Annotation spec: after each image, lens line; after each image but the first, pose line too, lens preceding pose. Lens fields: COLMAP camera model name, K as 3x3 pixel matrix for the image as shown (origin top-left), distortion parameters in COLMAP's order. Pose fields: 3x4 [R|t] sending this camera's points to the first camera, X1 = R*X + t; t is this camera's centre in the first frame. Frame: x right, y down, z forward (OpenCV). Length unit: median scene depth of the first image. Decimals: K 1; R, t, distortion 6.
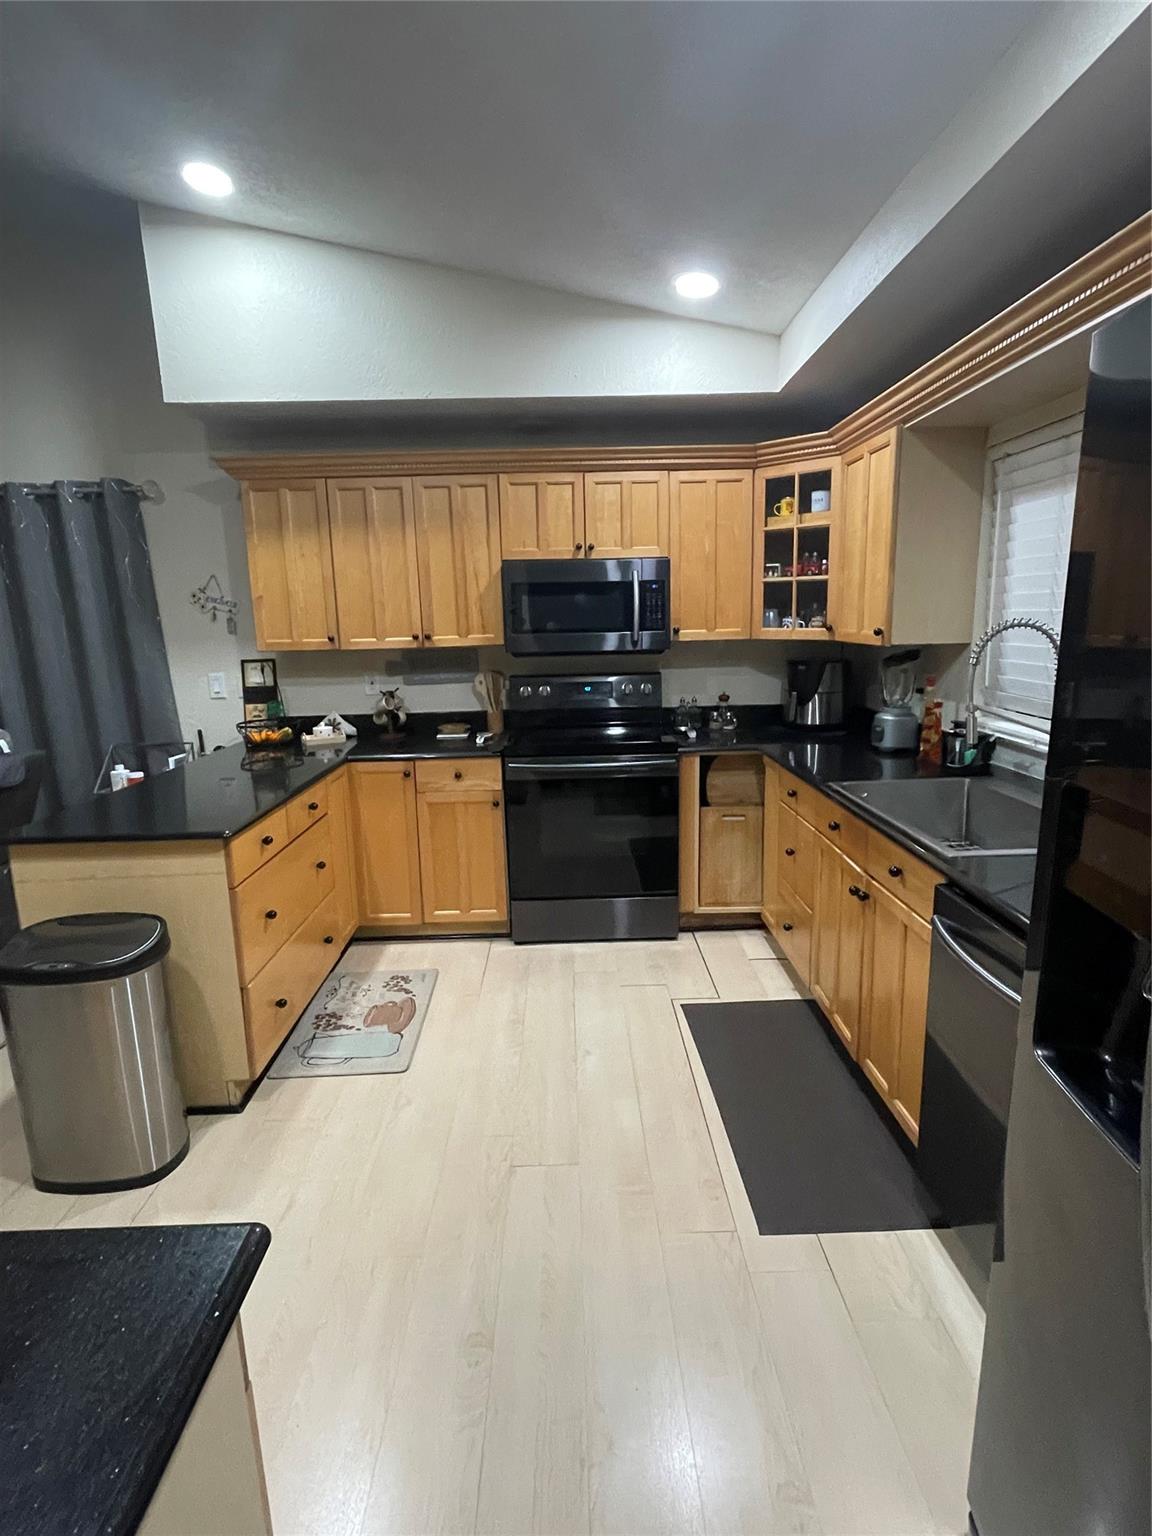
lens RADIAL K [[777.0, 0, 576.0], [0, 777.0, 768.0], [0, 0, 1]] dist [-0.003086, -0.001545]
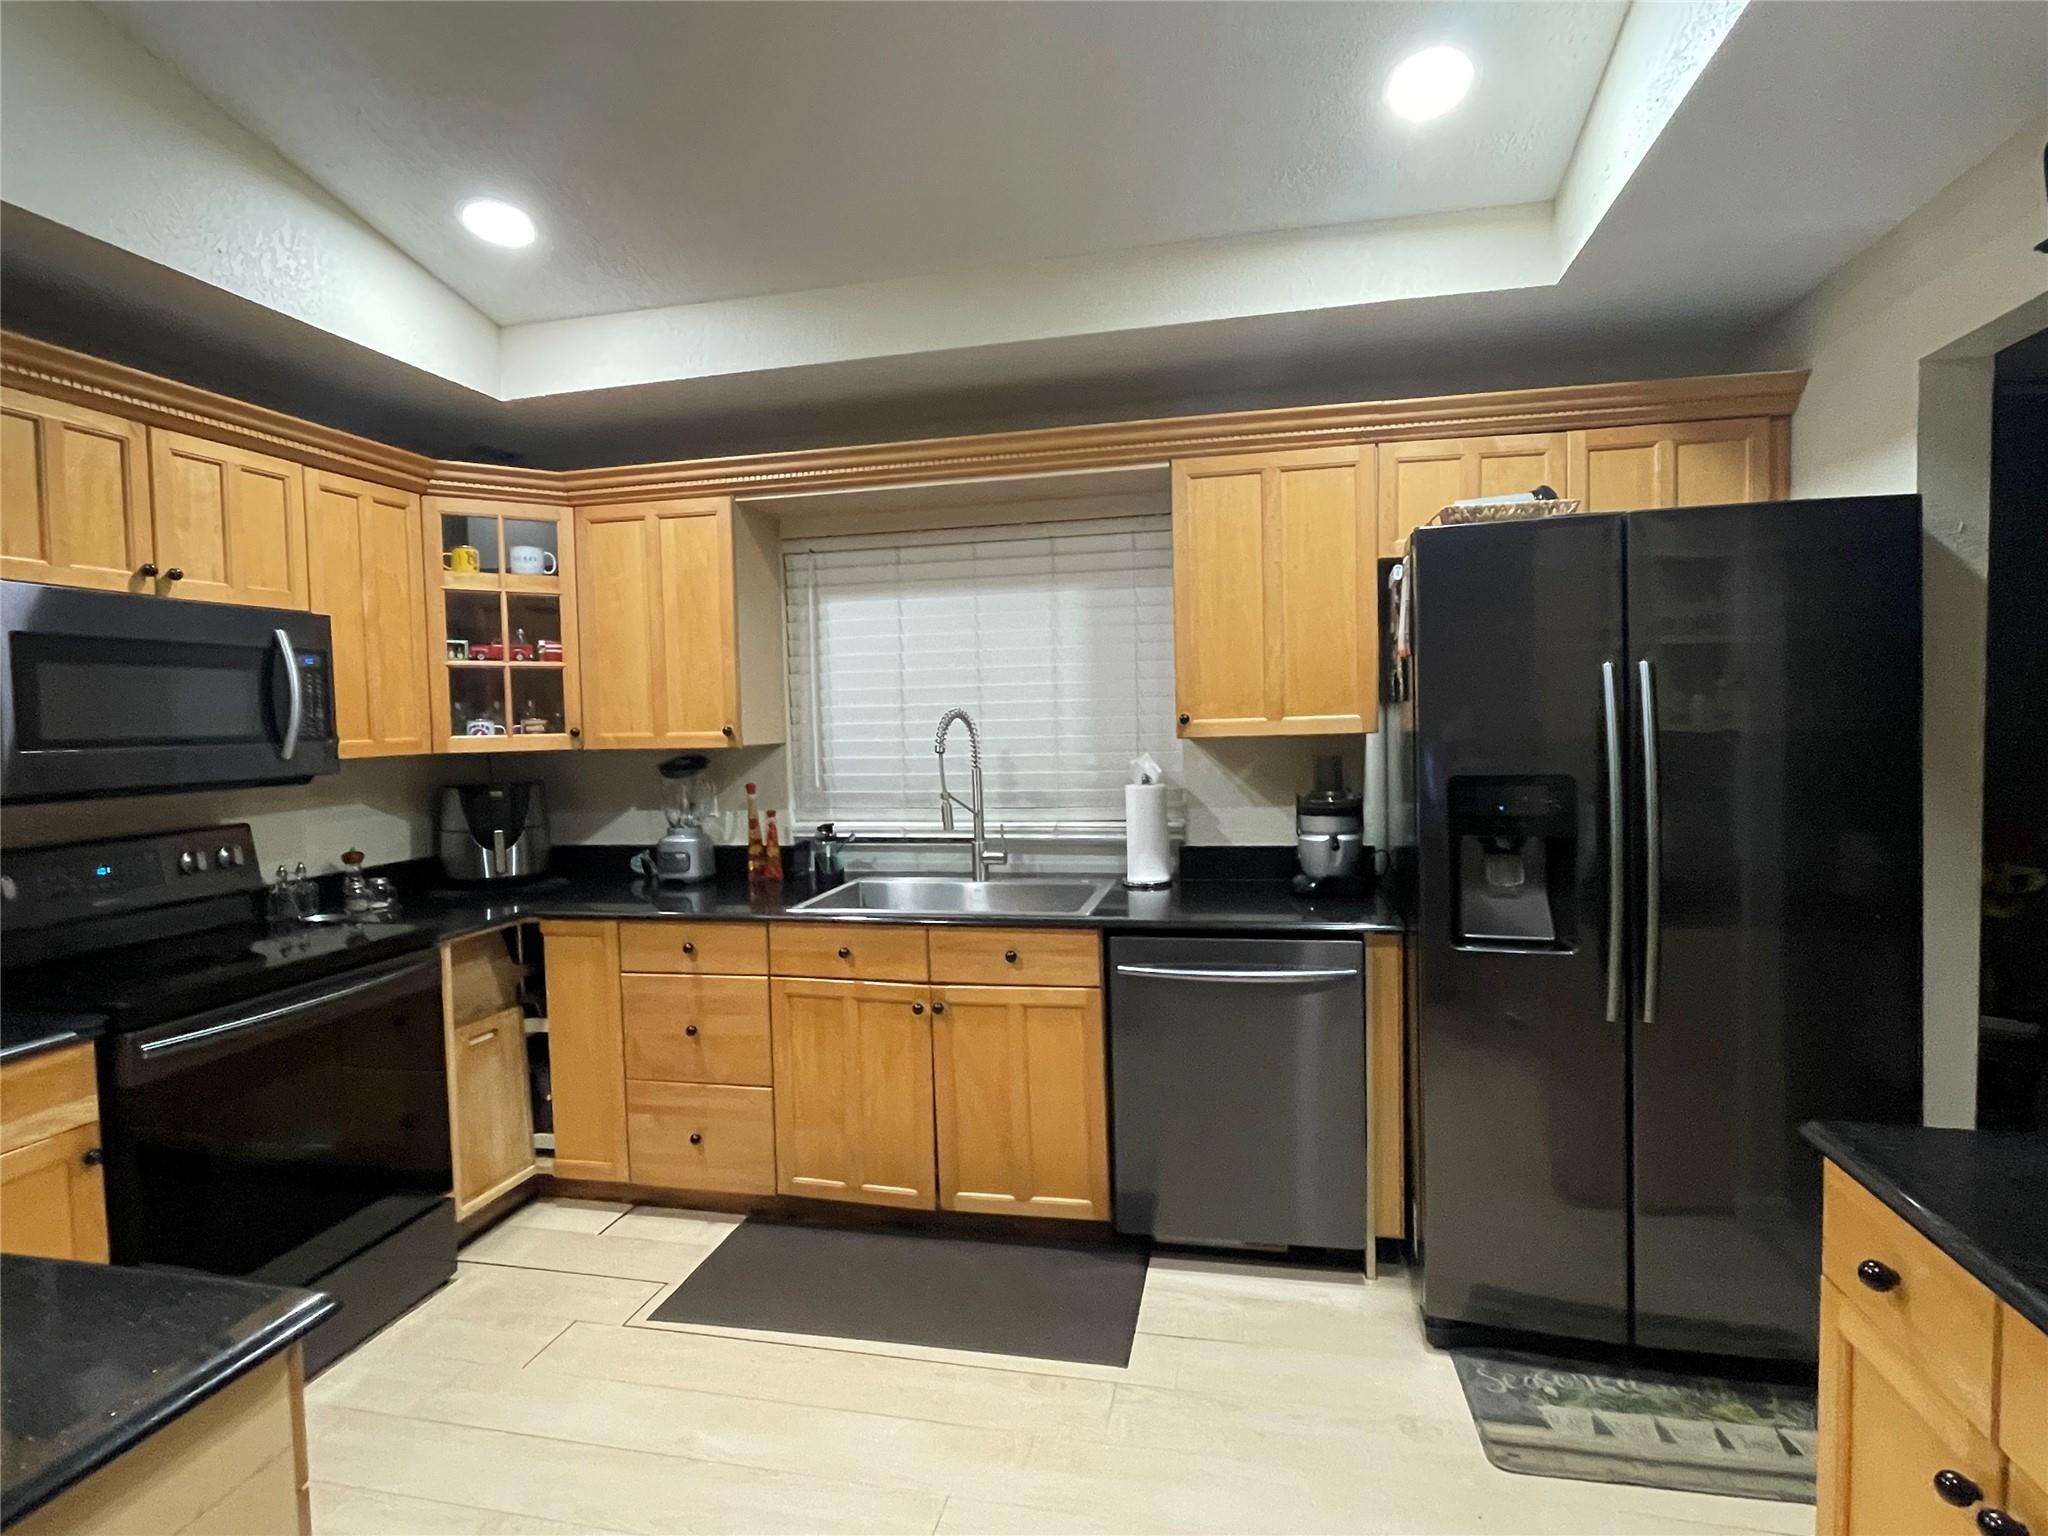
lens RADIAL K [[1036.0, 0, 1024.0], [0, 1036.0, 768.0], [0, 0, 1]] dist [-0.003086, -0.001545]
pose [[0.248591, -0.033386, 0.968033, -0.485007], [0.204643, 0.978656, -0.018800, -0.042659], [-0.946744, 0.202774, 0.250117, 0.352367]]
